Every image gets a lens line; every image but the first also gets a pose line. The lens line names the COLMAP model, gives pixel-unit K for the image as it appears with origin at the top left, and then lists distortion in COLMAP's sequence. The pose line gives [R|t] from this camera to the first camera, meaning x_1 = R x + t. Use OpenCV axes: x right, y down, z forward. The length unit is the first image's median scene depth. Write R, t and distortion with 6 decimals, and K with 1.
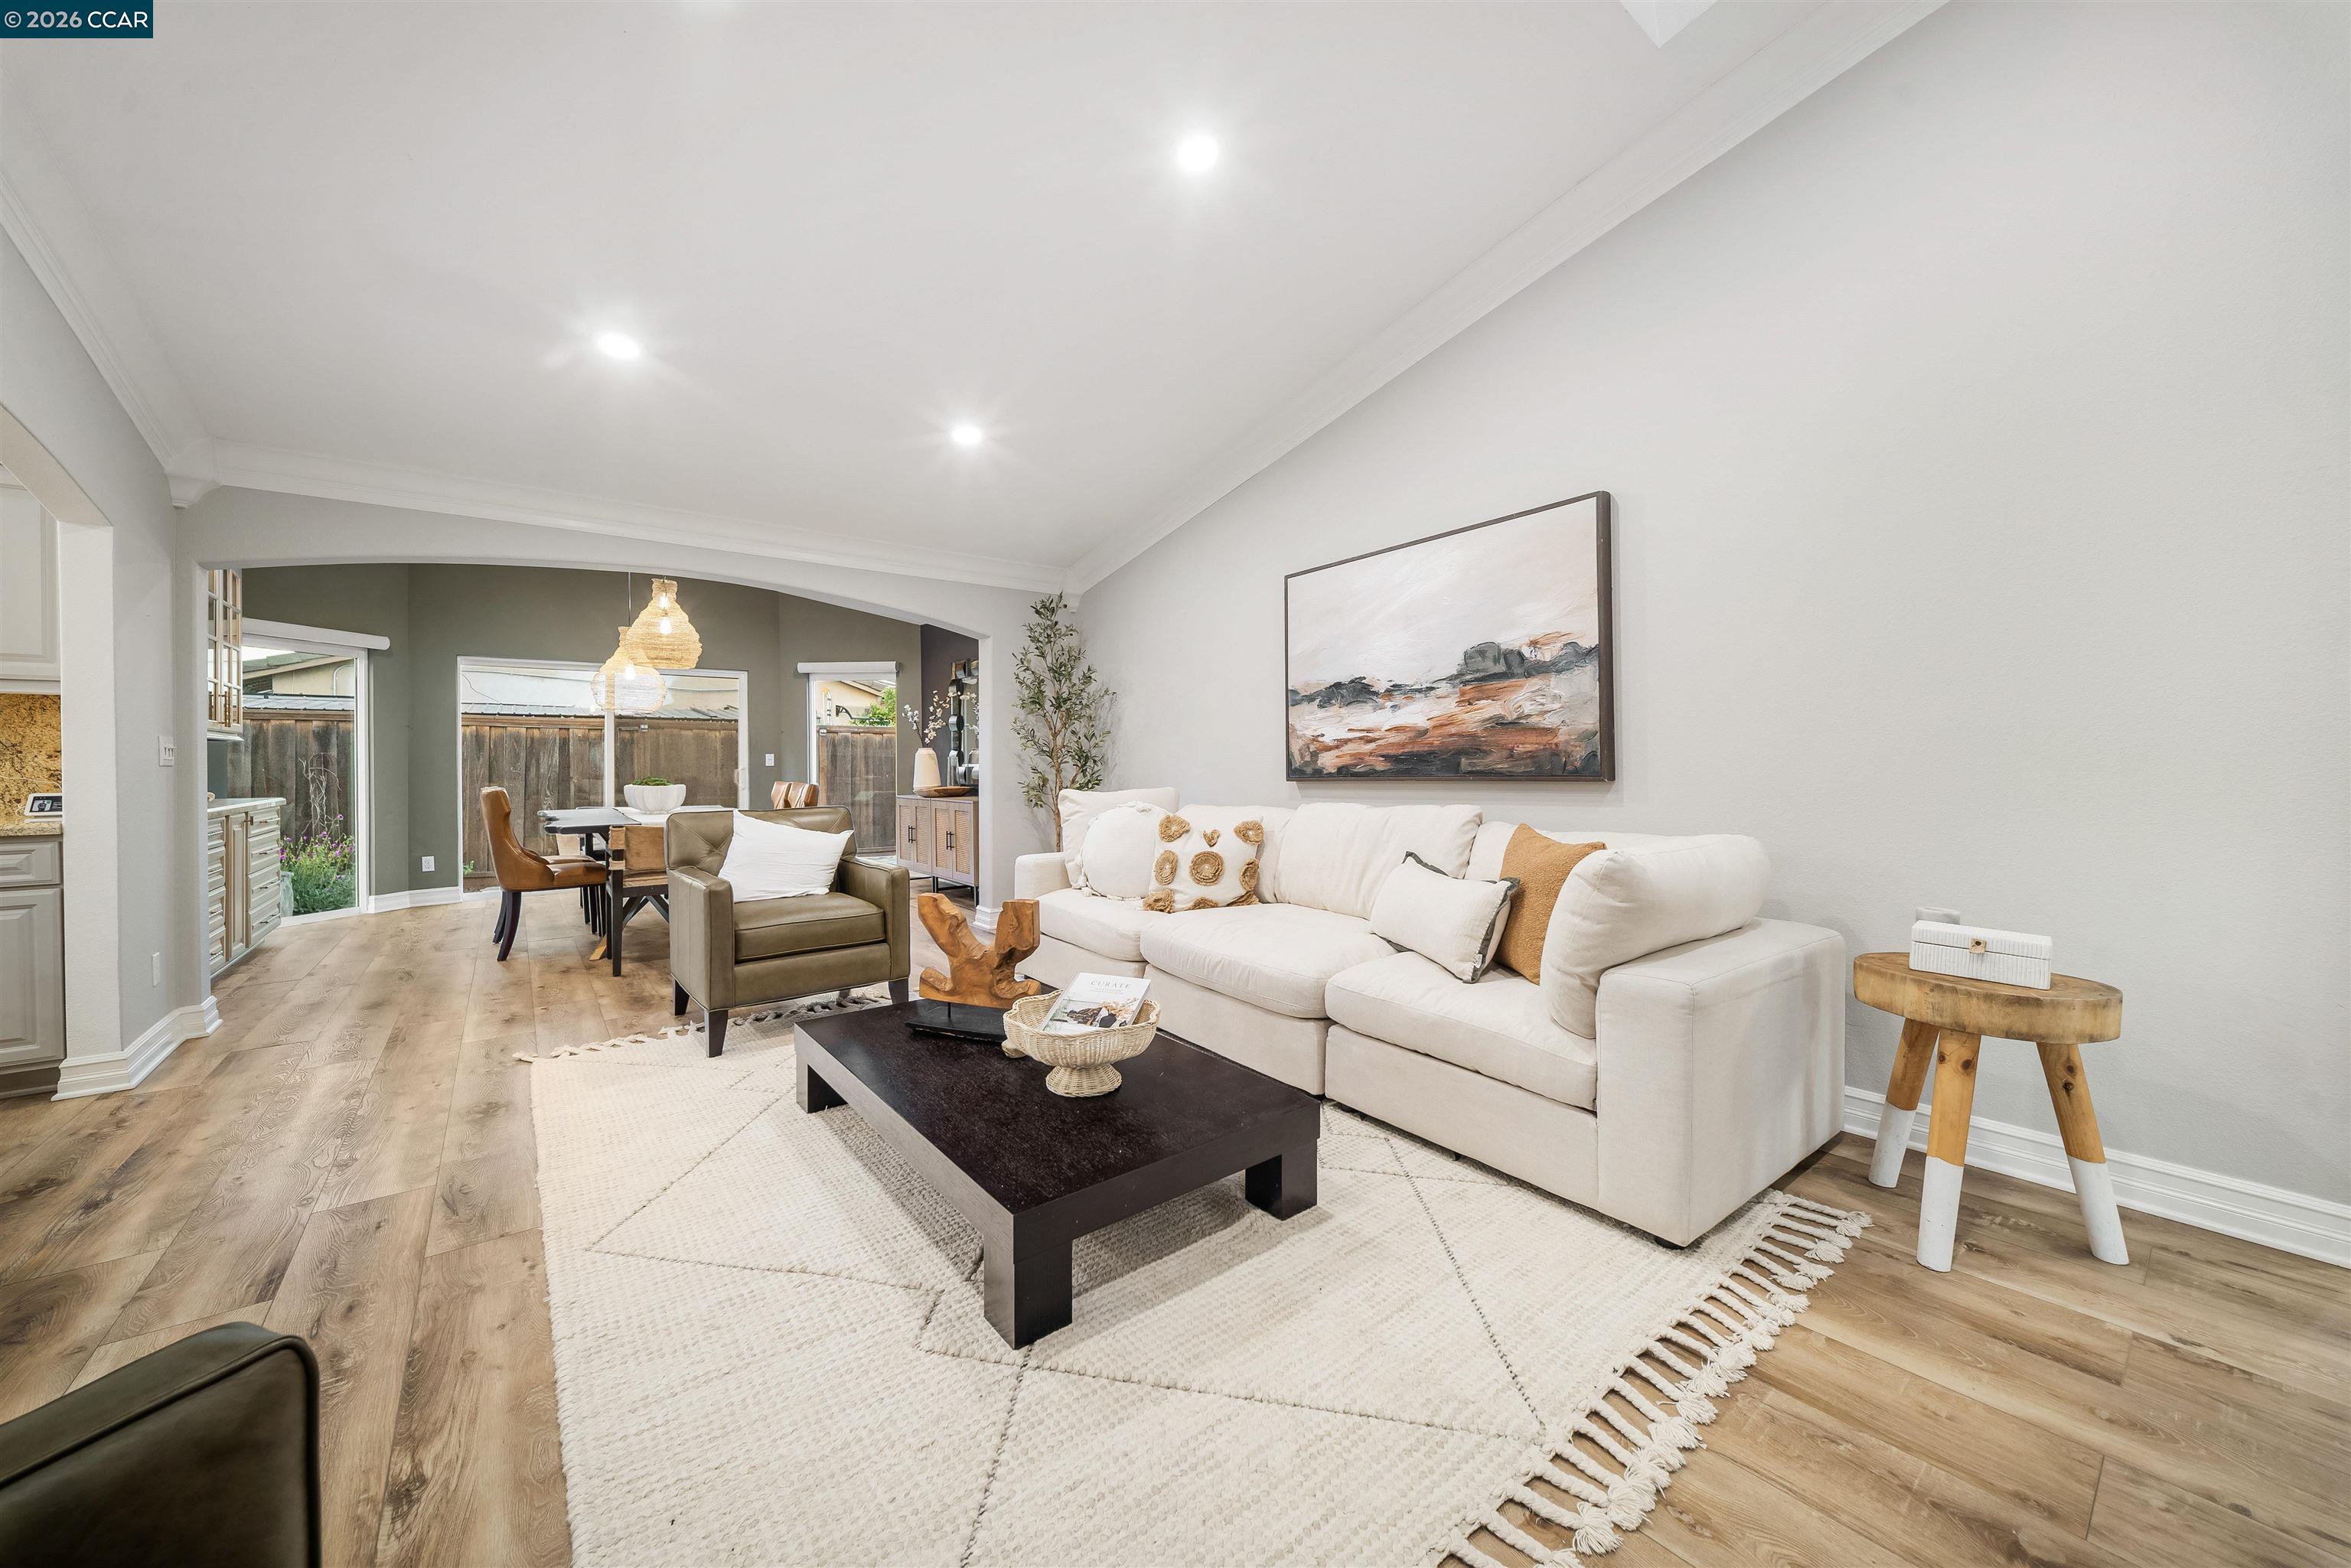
lens RADIAL K [[828.6, 0, 1173.4], [0, 828.6, 767.3], [0, 0, 1]] dist [-0.000157, -0.003937]
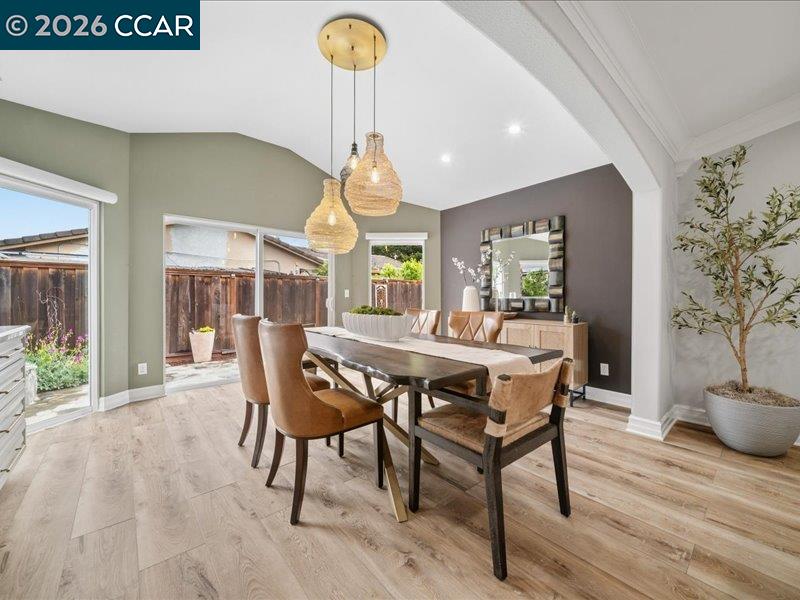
lens RADIAL K [[317.1, 0, 397.9], [0, 317.1, 297.5], [0, 0, 1]] dist [-0.000330, -0.000088]
pose [[0.999470, 0.005312, 0.032105, -0.410490], [-0.005155, 0.999974, -0.004983, 0.001724], [-0.032131, 0.004815, 0.999472, 0.384693]]
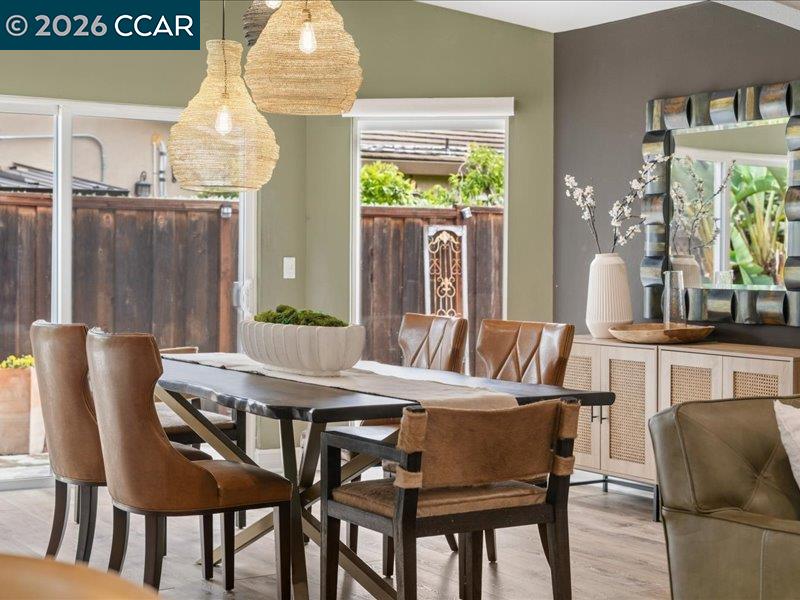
lens RADIAL K [[1372.3, 0, 400.0], [0, 1372.3, 300.0], [0, 0, 1]] dist [-0.017342, -0.055788]
pose [[0.994124, 0.015247, -0.107166, -0.308665], [-0.012645, 0.999609, 0.024922, -0.011576], [0.107504, -0.023421, 0.993929, 0.053196]]
